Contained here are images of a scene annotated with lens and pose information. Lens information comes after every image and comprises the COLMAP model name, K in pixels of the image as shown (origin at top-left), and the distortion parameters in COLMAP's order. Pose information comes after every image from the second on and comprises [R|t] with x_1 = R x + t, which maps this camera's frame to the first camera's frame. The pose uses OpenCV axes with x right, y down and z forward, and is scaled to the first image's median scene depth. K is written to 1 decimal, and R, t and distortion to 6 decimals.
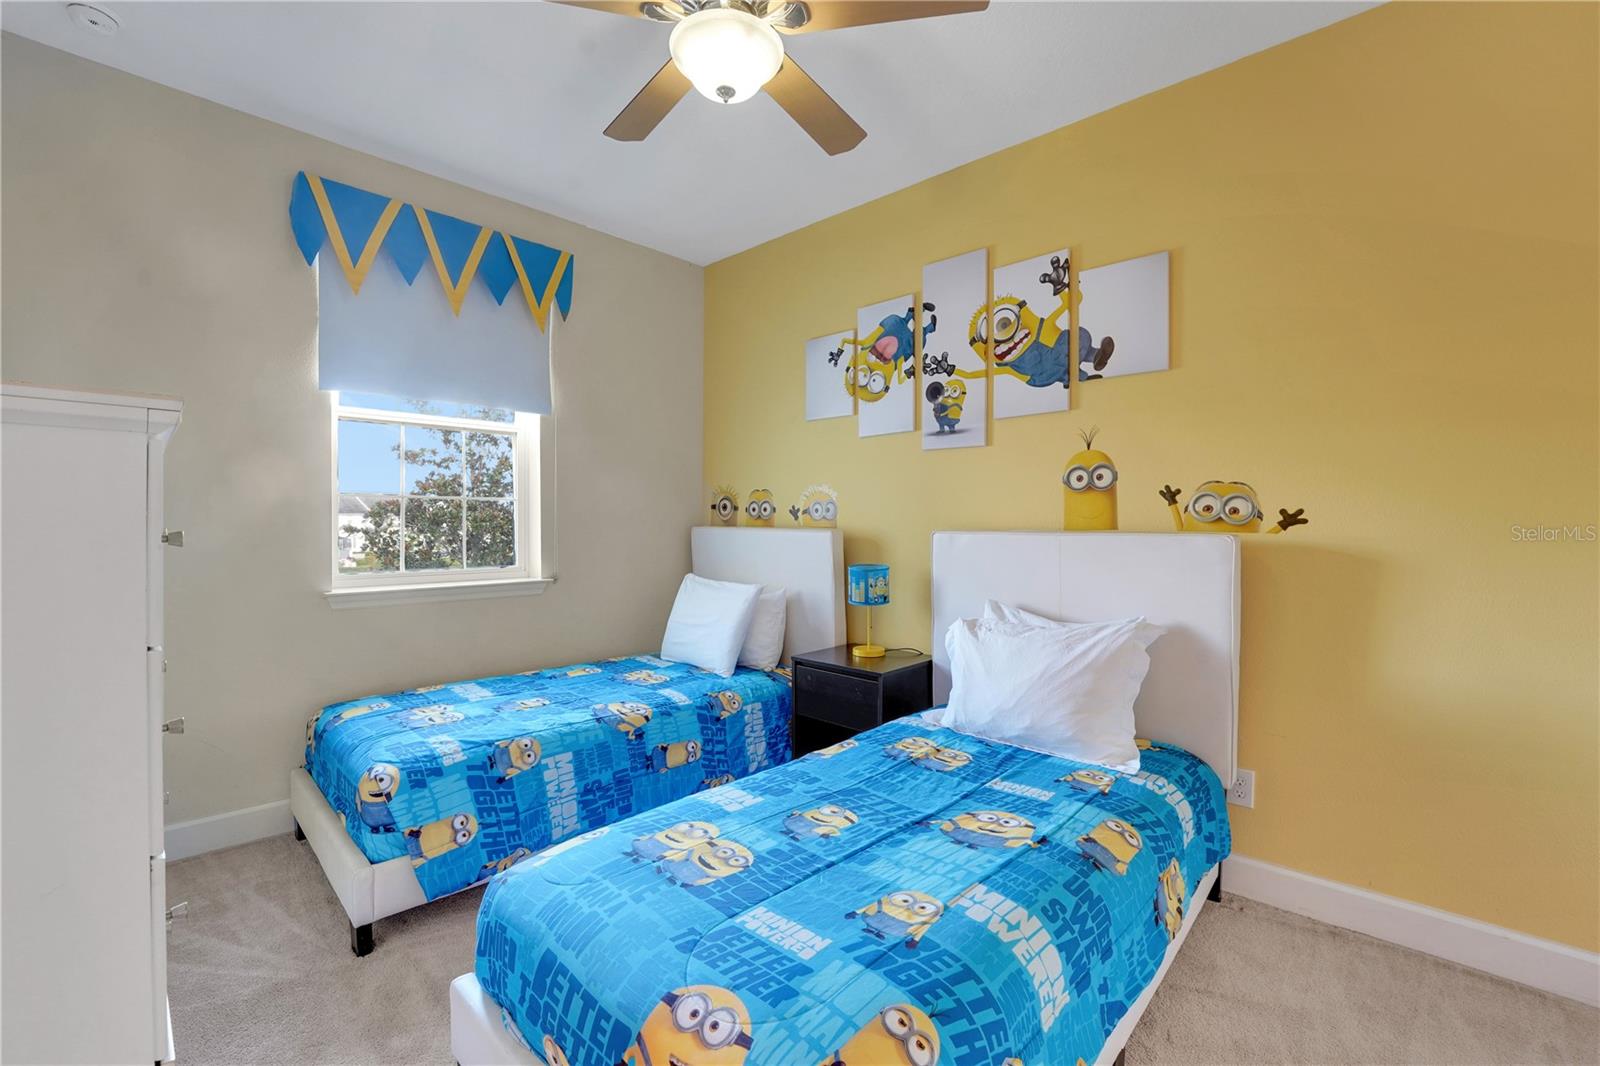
lens RADIAL K [[679.5, 0, 794.4], [0, 679.5, 532.7], [0, 0, 1]] dist [-0.013627, -0.000294]
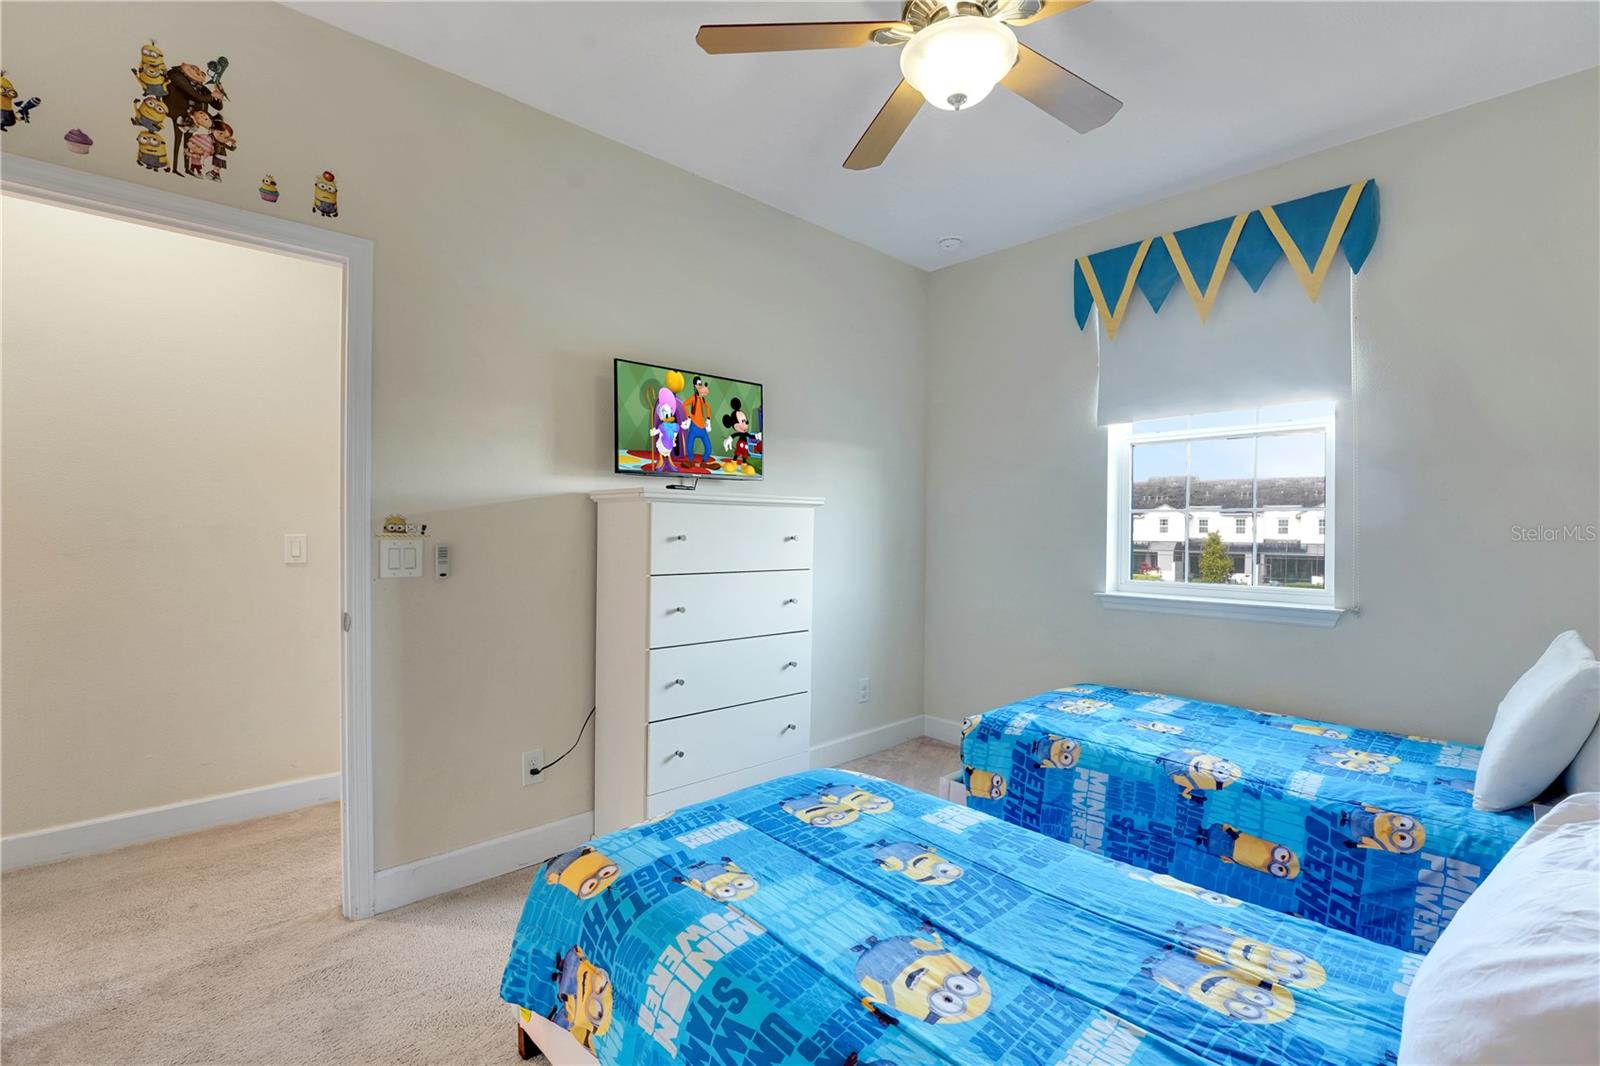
lens RADIAL K [[679.5, 0, 786.8], [0, 679.5, 529.9], [0, 0, 1]] dist [-0.013627, -0.000294]
pose [[-0.057445, -0.008638, -0.998311, 0.867593], [-0.020344, 0.999765, -0.007480, -0.008389], [0.998141, 0.019880, -0.057607, 0.787733]]
